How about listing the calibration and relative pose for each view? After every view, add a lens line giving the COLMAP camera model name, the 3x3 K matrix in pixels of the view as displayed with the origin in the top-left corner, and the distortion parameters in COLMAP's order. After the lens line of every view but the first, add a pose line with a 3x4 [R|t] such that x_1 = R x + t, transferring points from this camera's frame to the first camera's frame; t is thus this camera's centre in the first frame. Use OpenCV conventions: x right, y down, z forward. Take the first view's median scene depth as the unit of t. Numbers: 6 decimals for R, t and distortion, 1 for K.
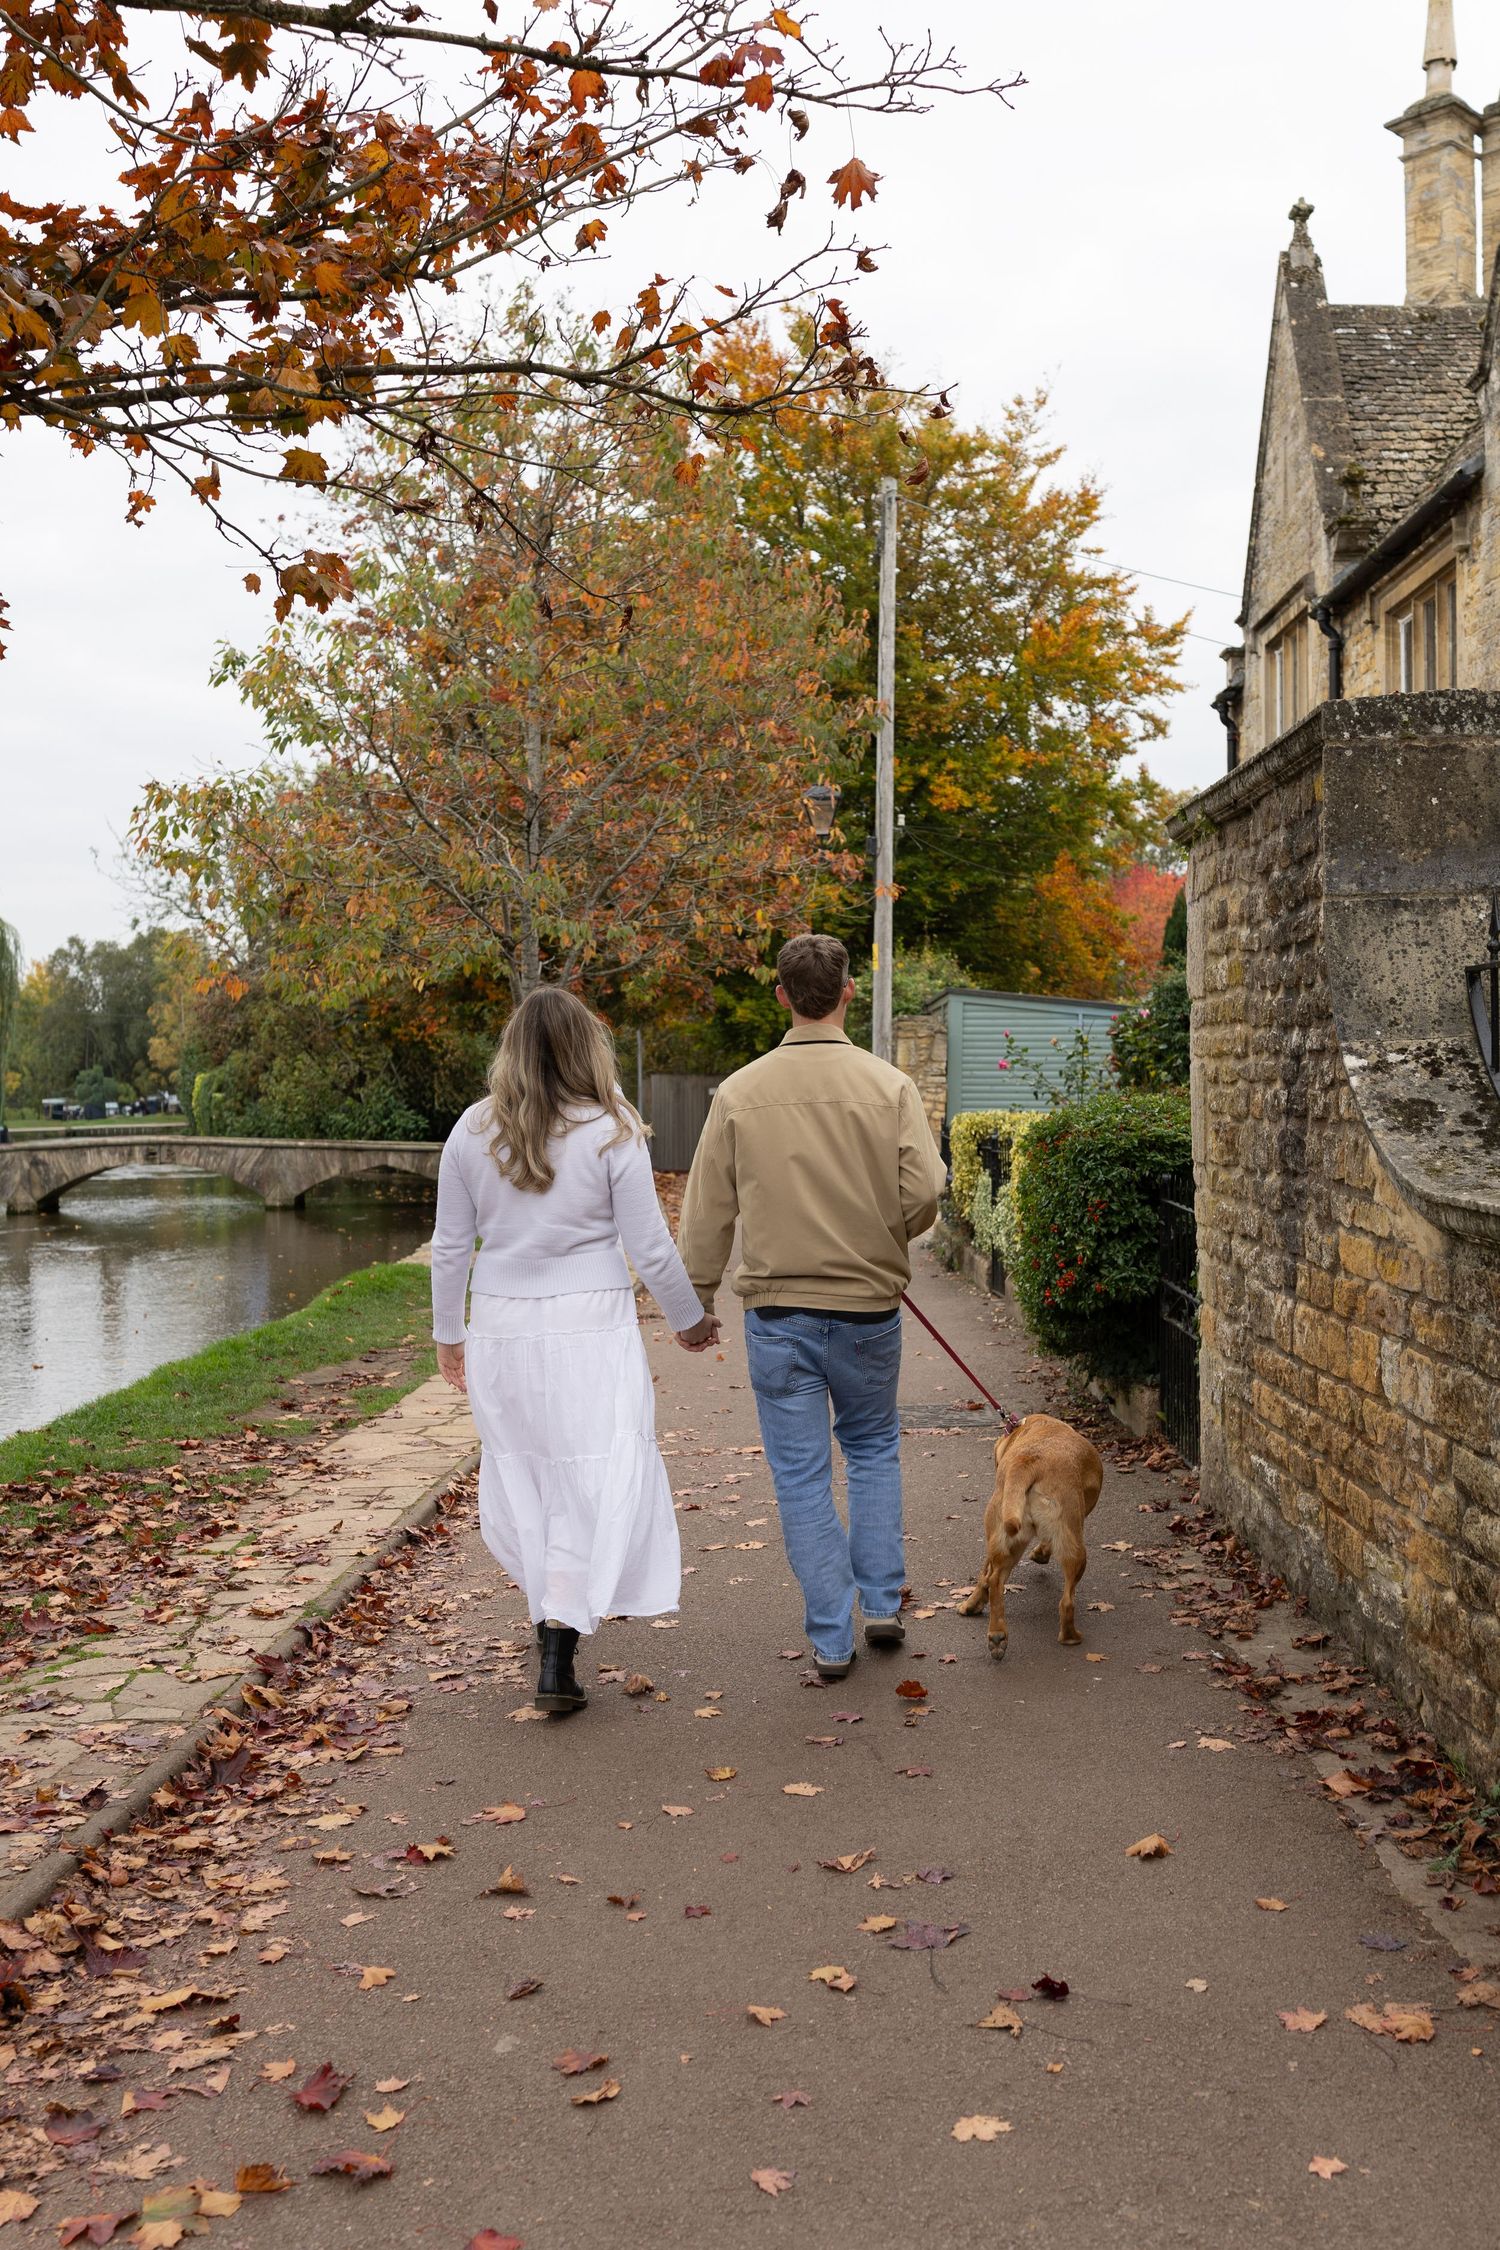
lens RADIAL K [[2077.7, 0, 750.0], [0, 2077.7, 1125.0], [0, 0, 1]] dist [-0.004895, 0.000670]
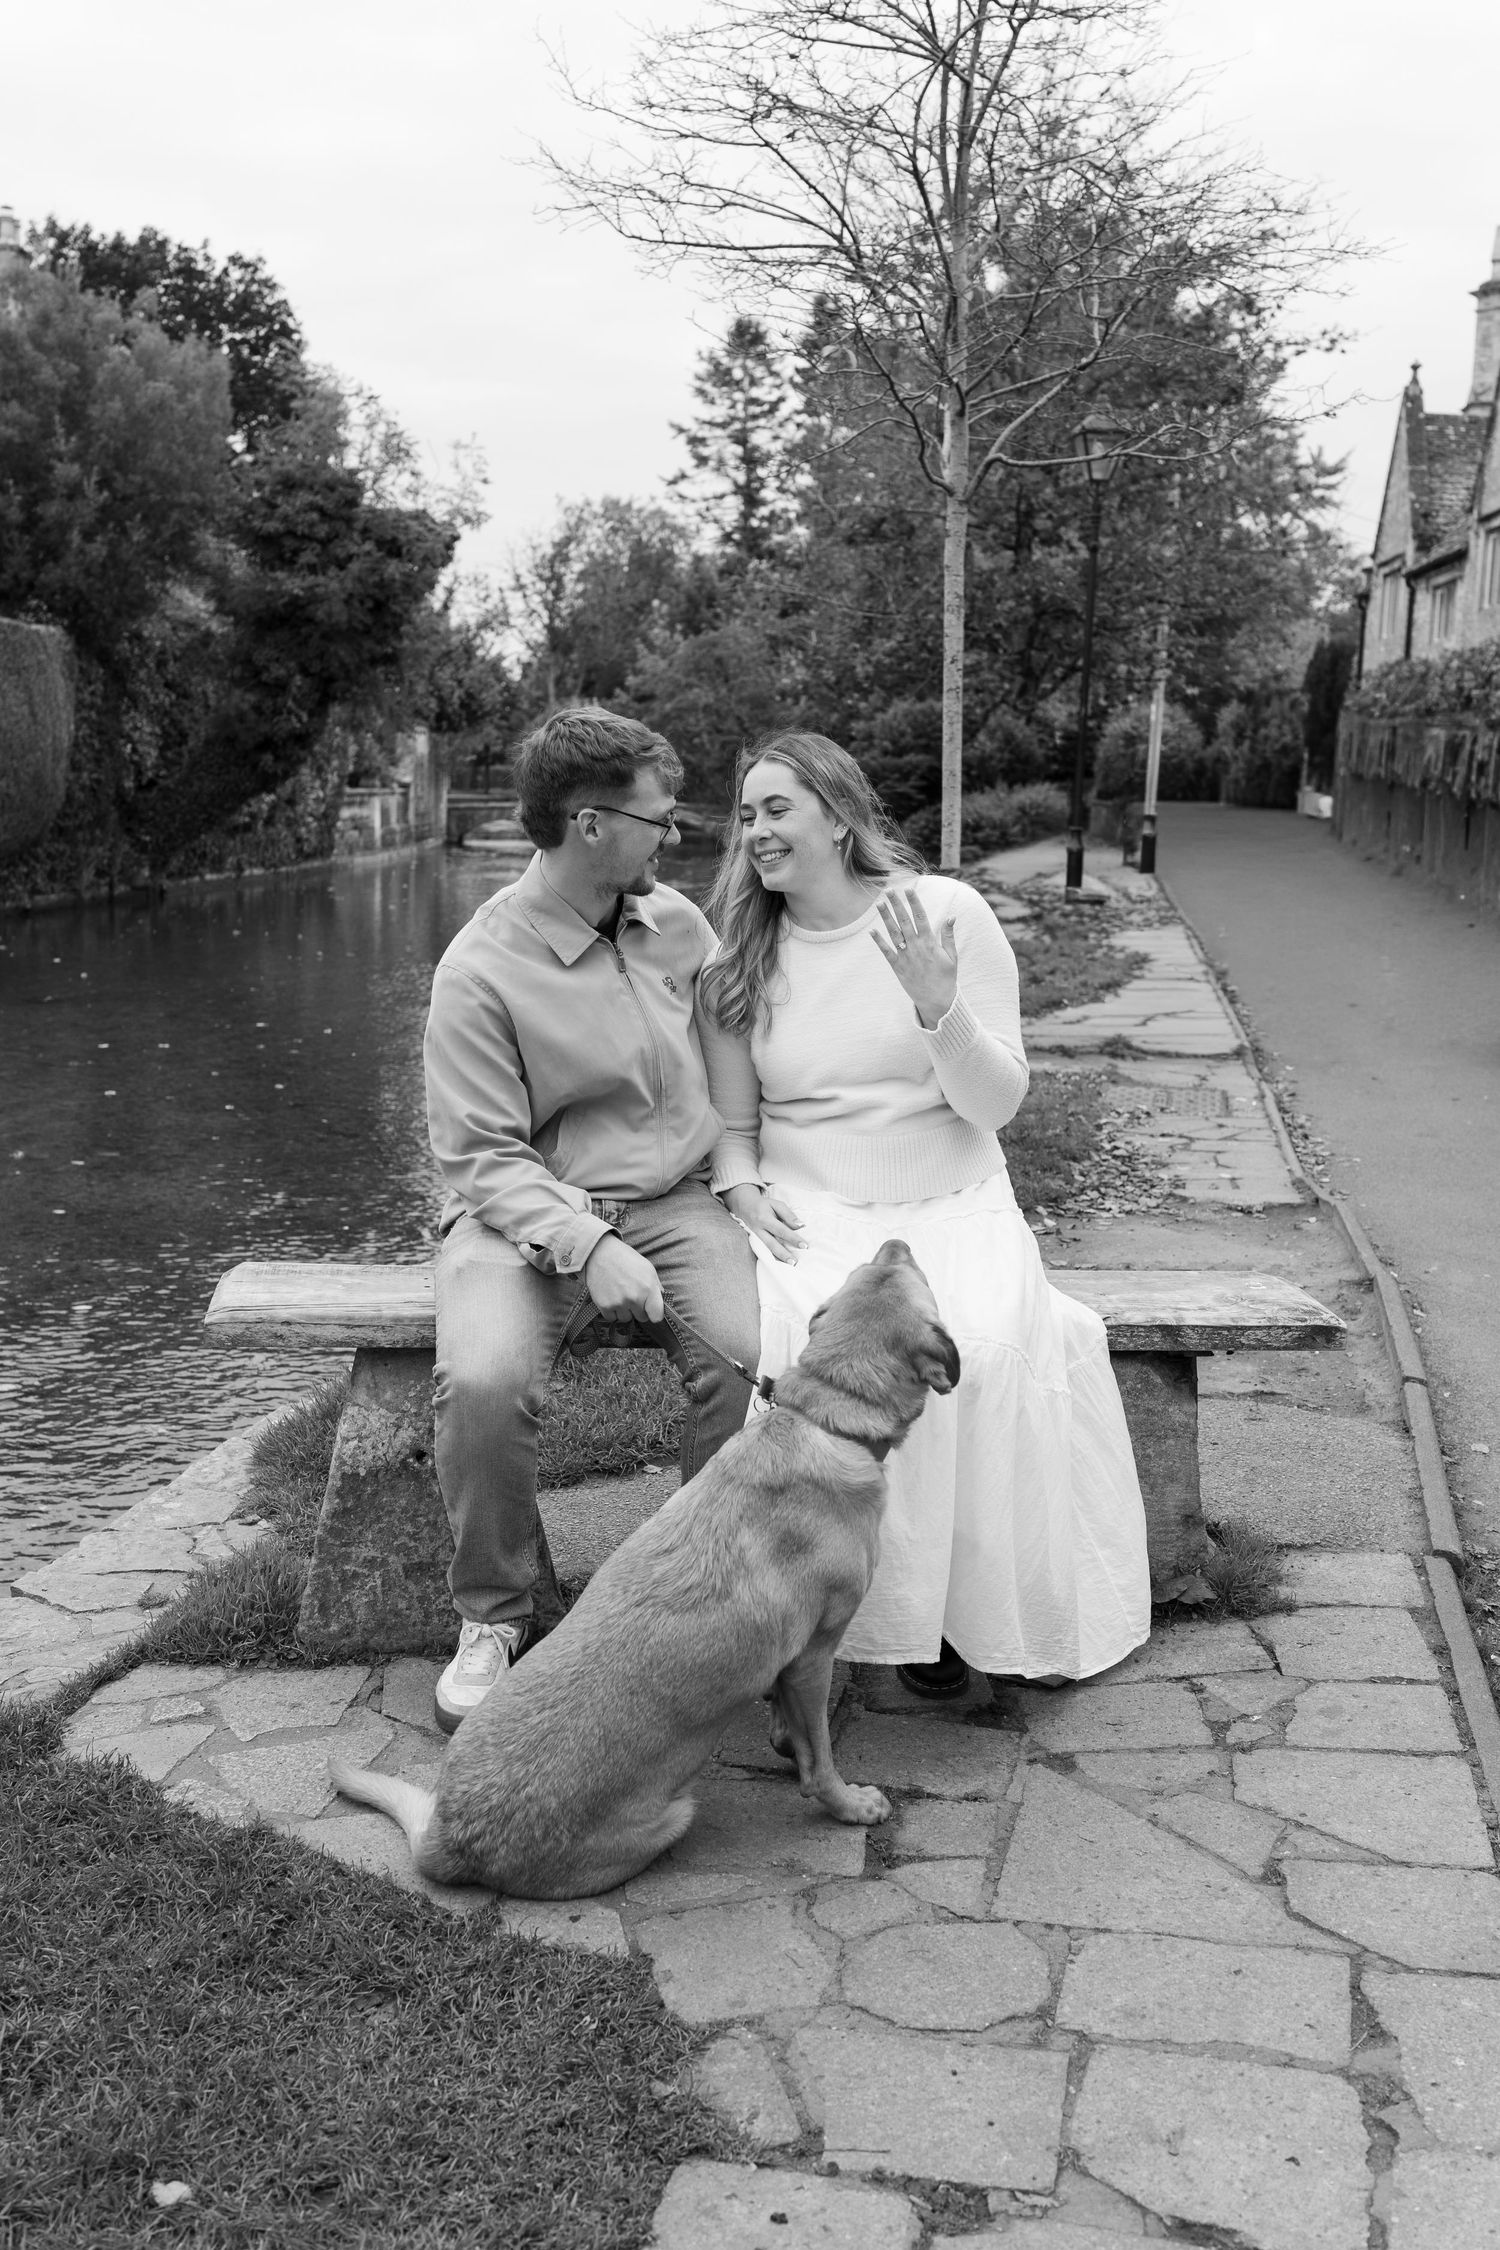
lens RADIAL K [[2077.7, 0, 750.0], [0, 2077.7, 1125.0], [0, 0, 1]] dist [-0.004895, 0.000670]
pose [[0.998075, 0.042878, -0.044797, -0.135768], [-0.035862, 0.988469, 0.147116, 0.014001], [0.050588, -0.145226, 0.988104, -0.592601]]
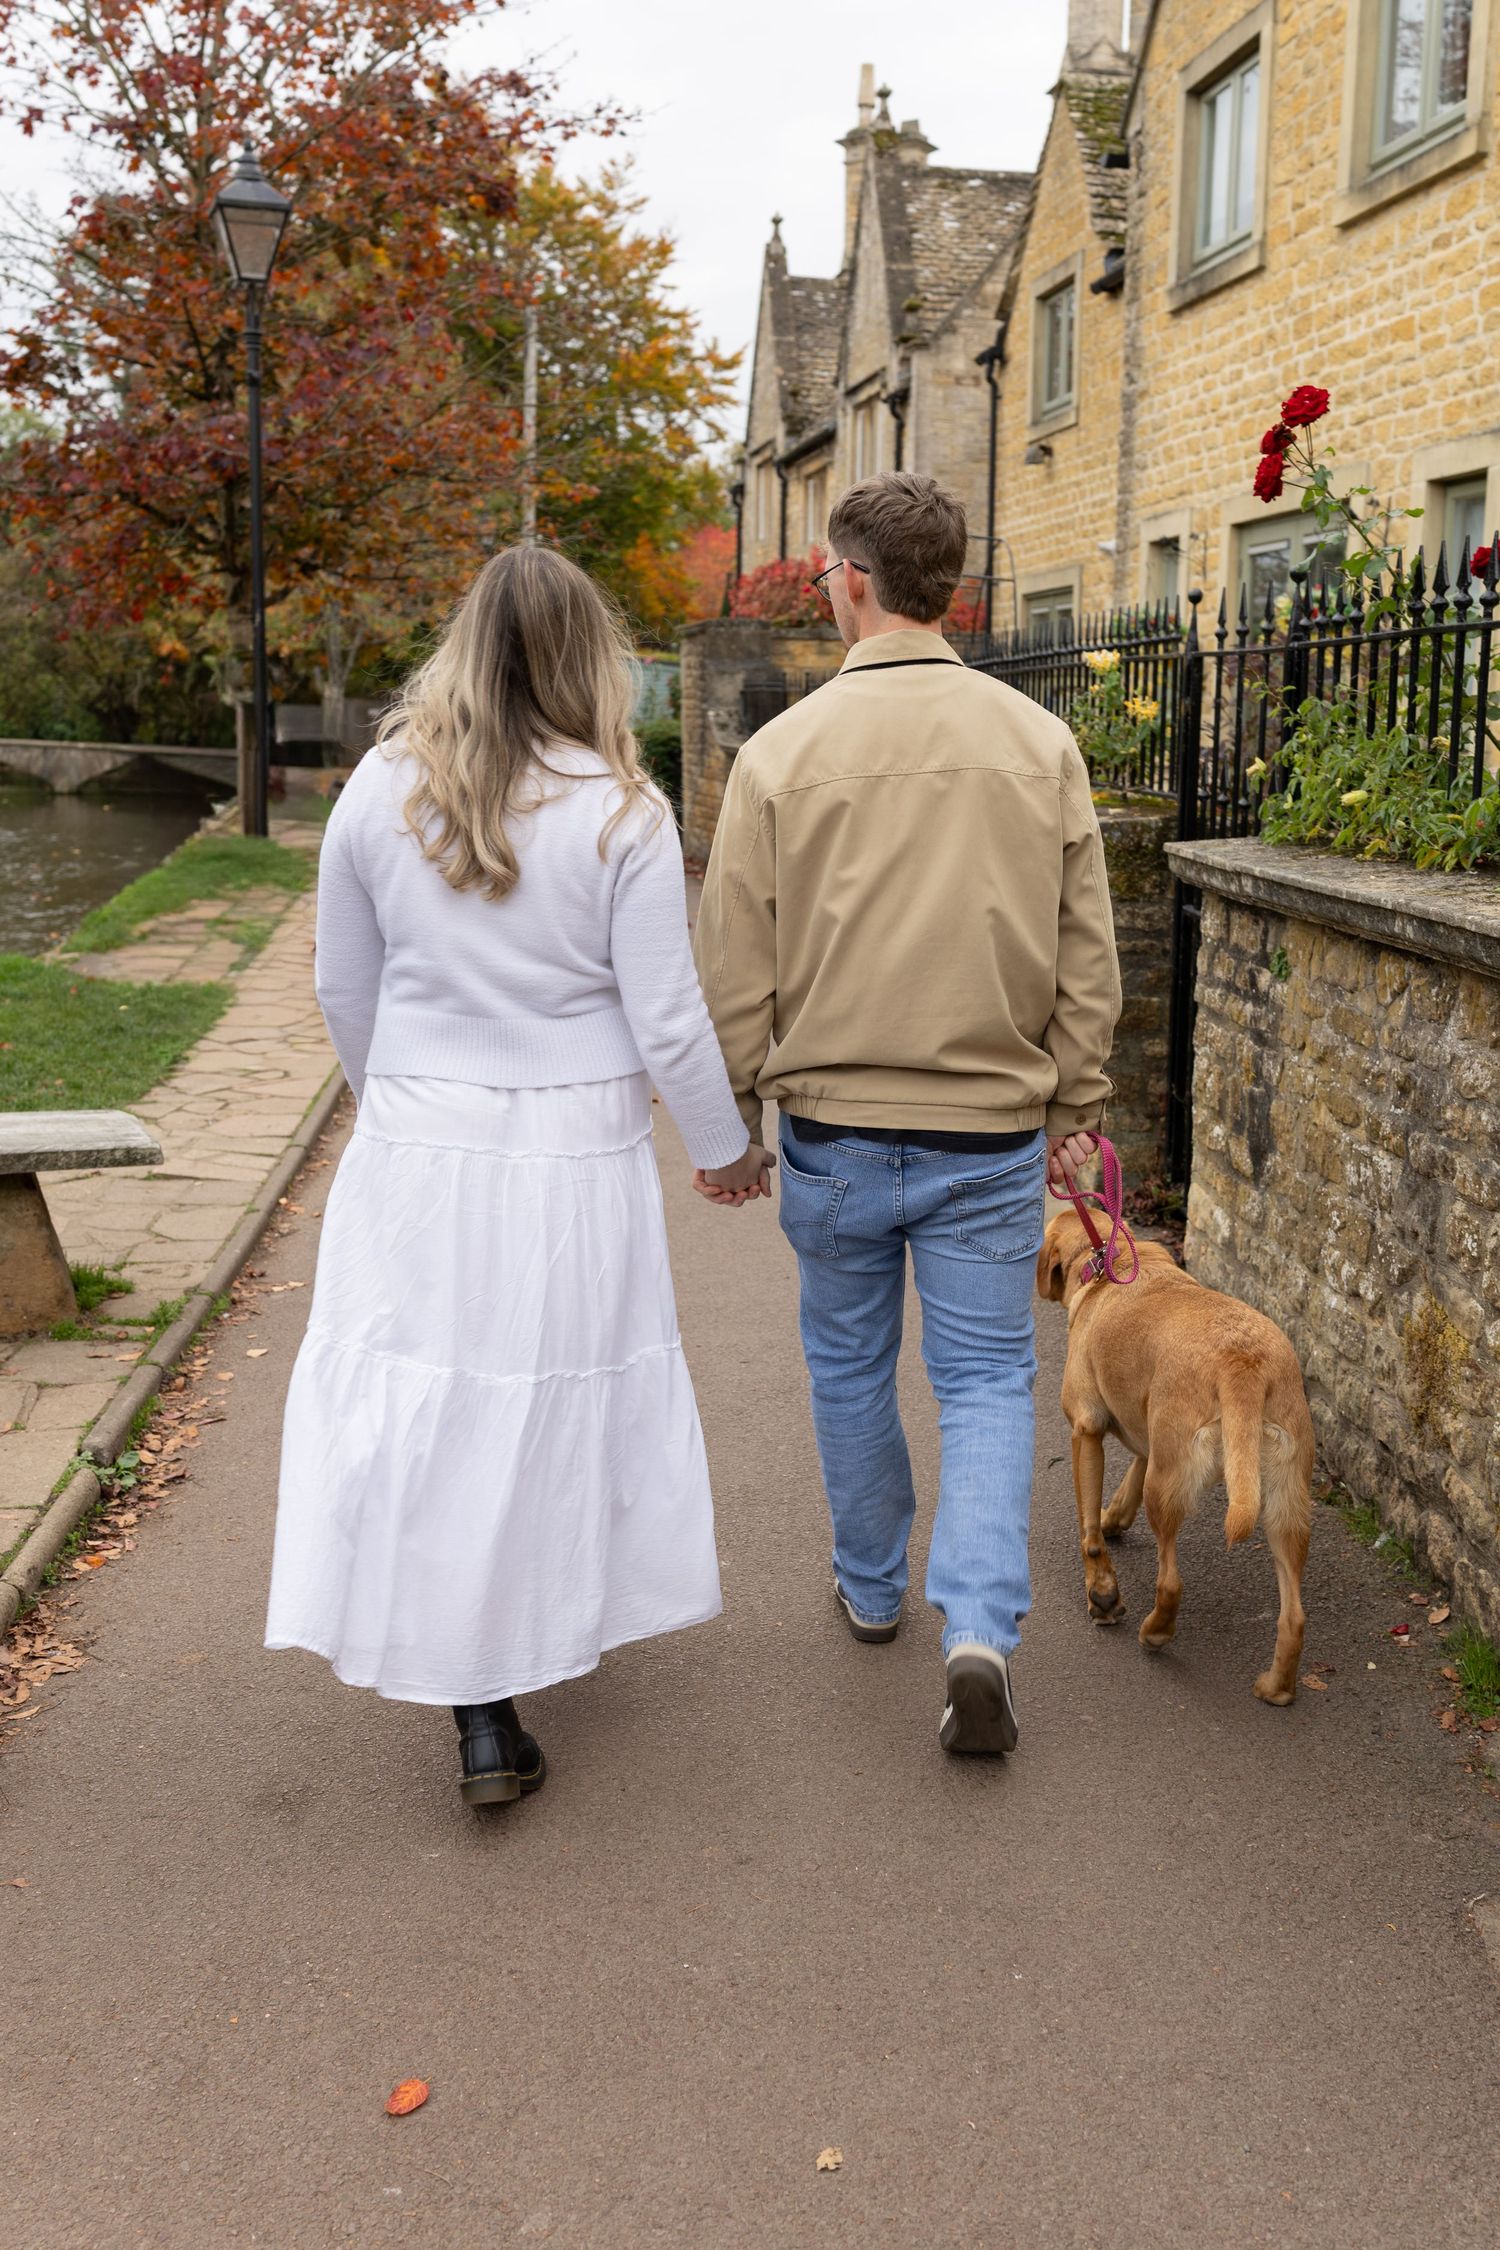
lens RADIAL K [[2077.7, 0, 750.0], [0, 2077.7, 1125.0], [0, 0, 1]] dist [-0.004895, 0.000670]
pose [[0.979867, -0.018318, 0.198808, -0.063386], [-0.017449, 0.984114, 0.176677, 0.005961], [-0.198886, -0.176589, 0.963982, -0.426433]]
